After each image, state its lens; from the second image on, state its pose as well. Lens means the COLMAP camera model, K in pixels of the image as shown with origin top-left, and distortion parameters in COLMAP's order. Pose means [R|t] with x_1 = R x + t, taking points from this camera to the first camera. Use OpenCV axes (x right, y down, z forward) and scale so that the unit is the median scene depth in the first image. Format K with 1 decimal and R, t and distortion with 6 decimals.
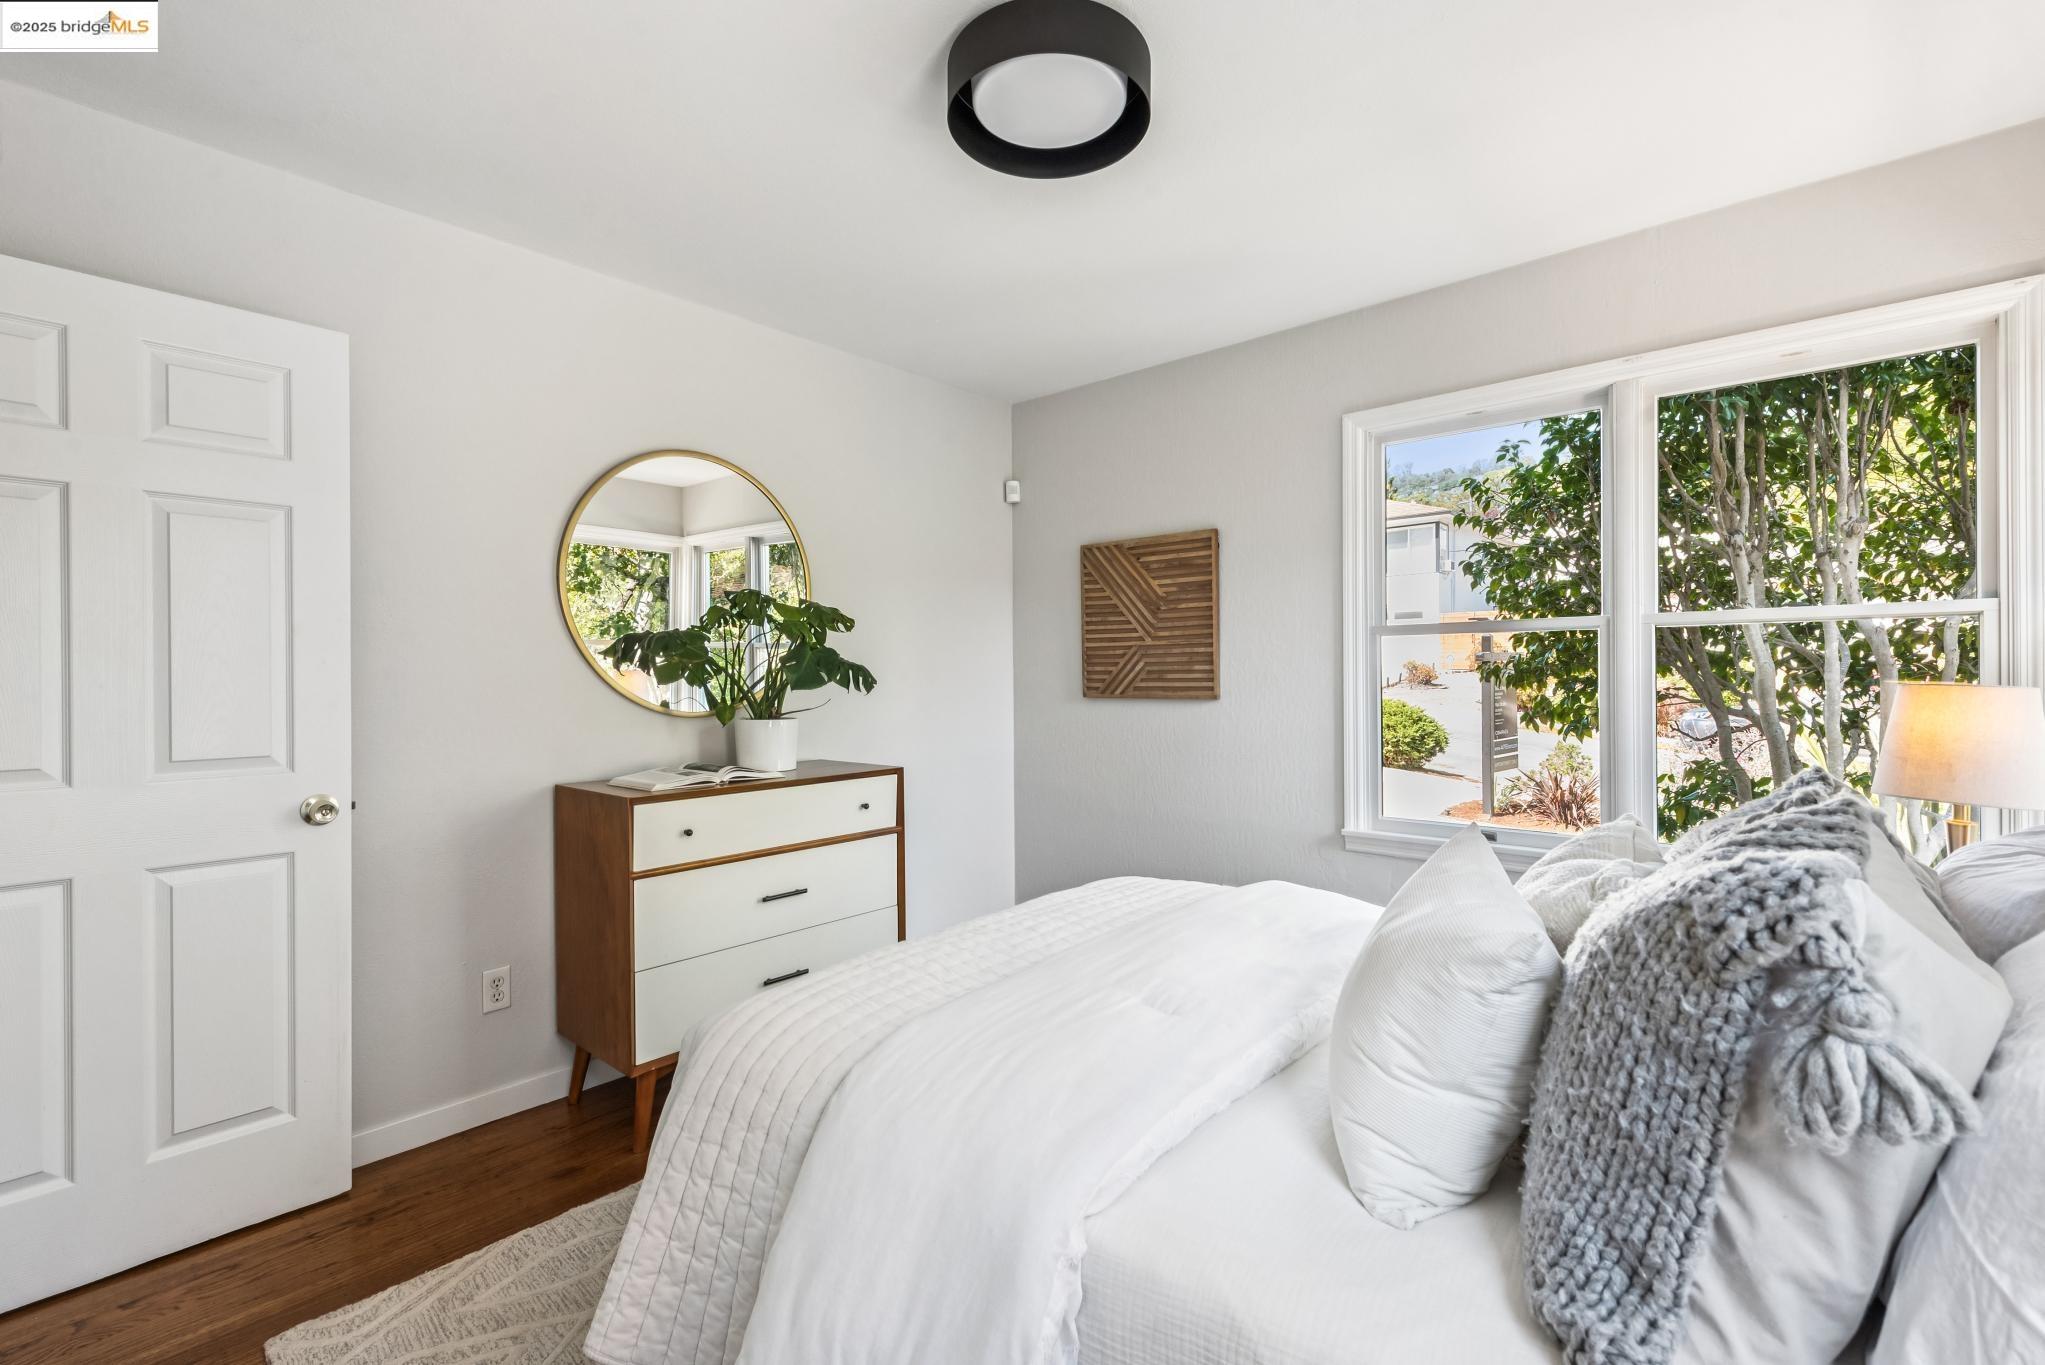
lens RADIAL K [[890.5, 0, 1029.4], [0, 890.5, 673.5], [0, 0, 1]] dist [0.008625, -0.000738]
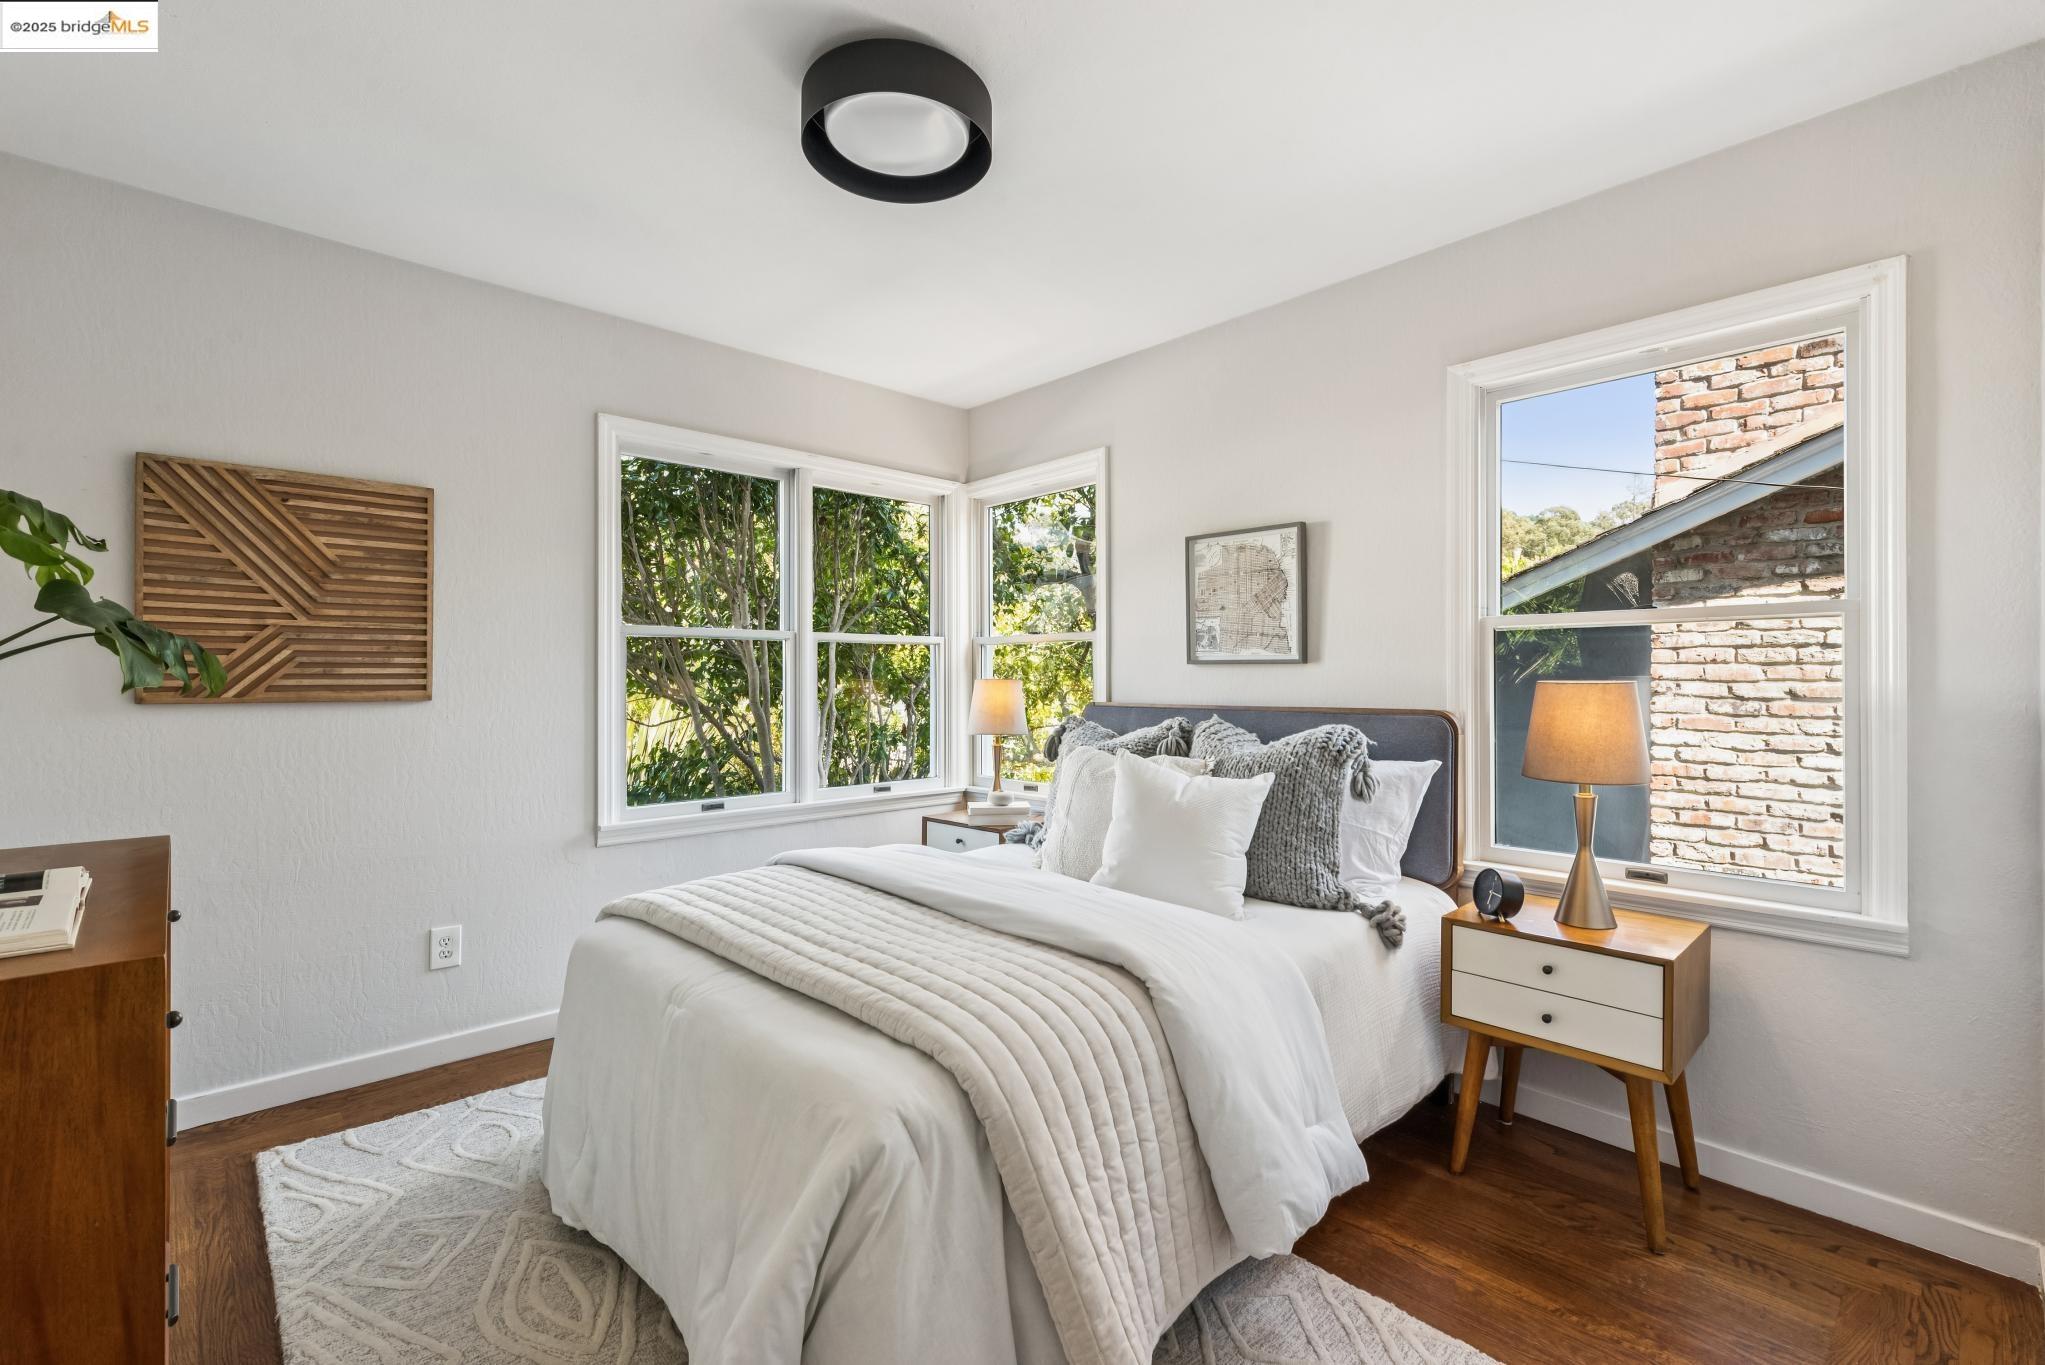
lens RADIAL K [[890.5, 0, 1029.4], [0, 890.5, 673.5], [0, 0, 1]] dist [0.008625, -0.000738]
pose [[0.109638, 0.001829, 0.993970, -0.514352], [-0.016298, 0.999867, -0.000042, -0.003875], [-0.993838, -0.016195, 0.109654, 0.353915]]
